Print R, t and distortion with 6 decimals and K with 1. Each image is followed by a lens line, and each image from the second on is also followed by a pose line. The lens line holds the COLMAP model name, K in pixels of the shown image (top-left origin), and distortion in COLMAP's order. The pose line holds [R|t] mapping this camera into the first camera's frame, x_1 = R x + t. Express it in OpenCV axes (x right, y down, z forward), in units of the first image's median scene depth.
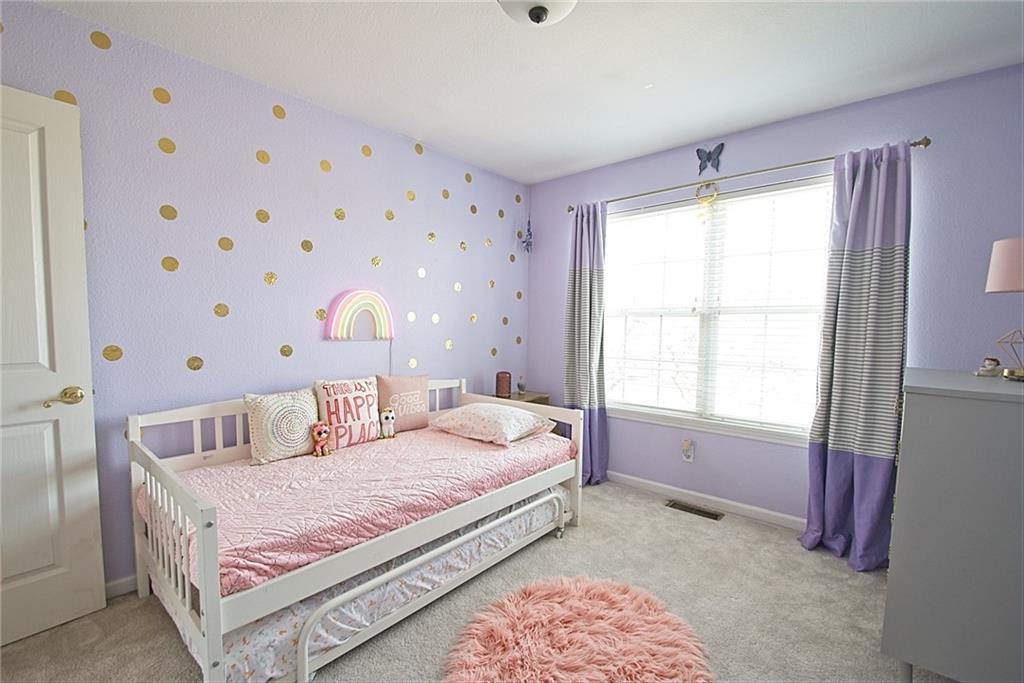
lens RADIAL K [[449.7, 0, 502.5], [0, 449.7, 362.5], [0, 0, 1]] dist [-0.000398, -0.000109]
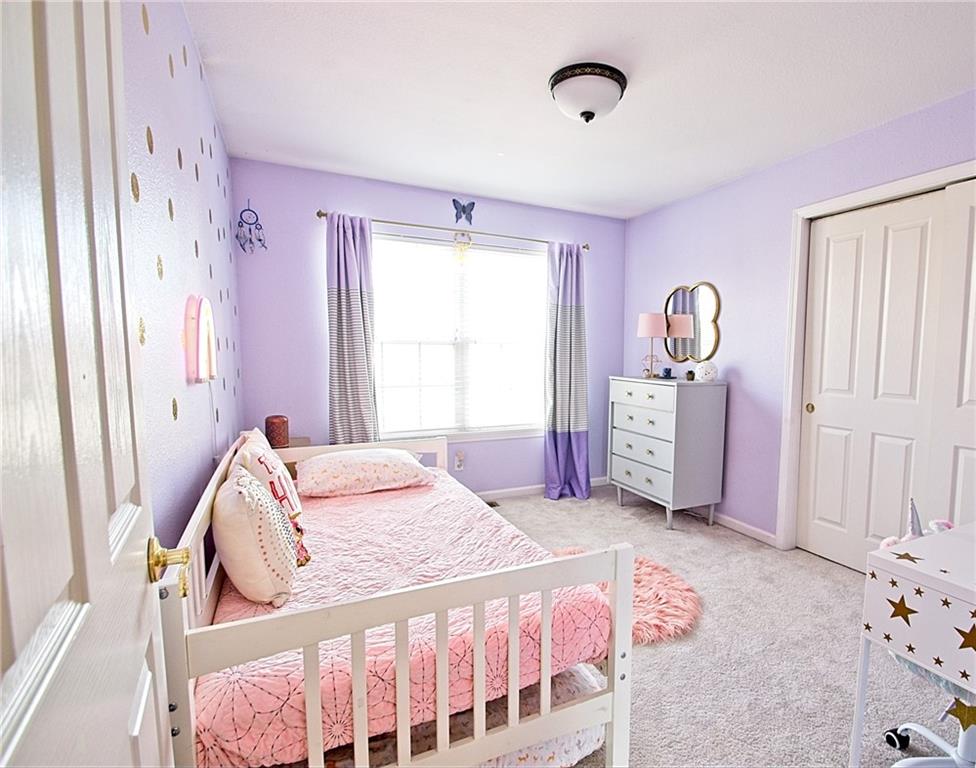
lens RADIAL K [[541.3, 0, 515.9], [0, 541.3, 407.7], [0, 0, 1]] dist [0.001070, 0.000039]
pose [[0.346718, -0.101154, 0.932499, -0.867648], [0.072259, 0.994094, 0.080969, -0.045195], [-0.935182, 0.039308, 0.351979, 0.389156]]
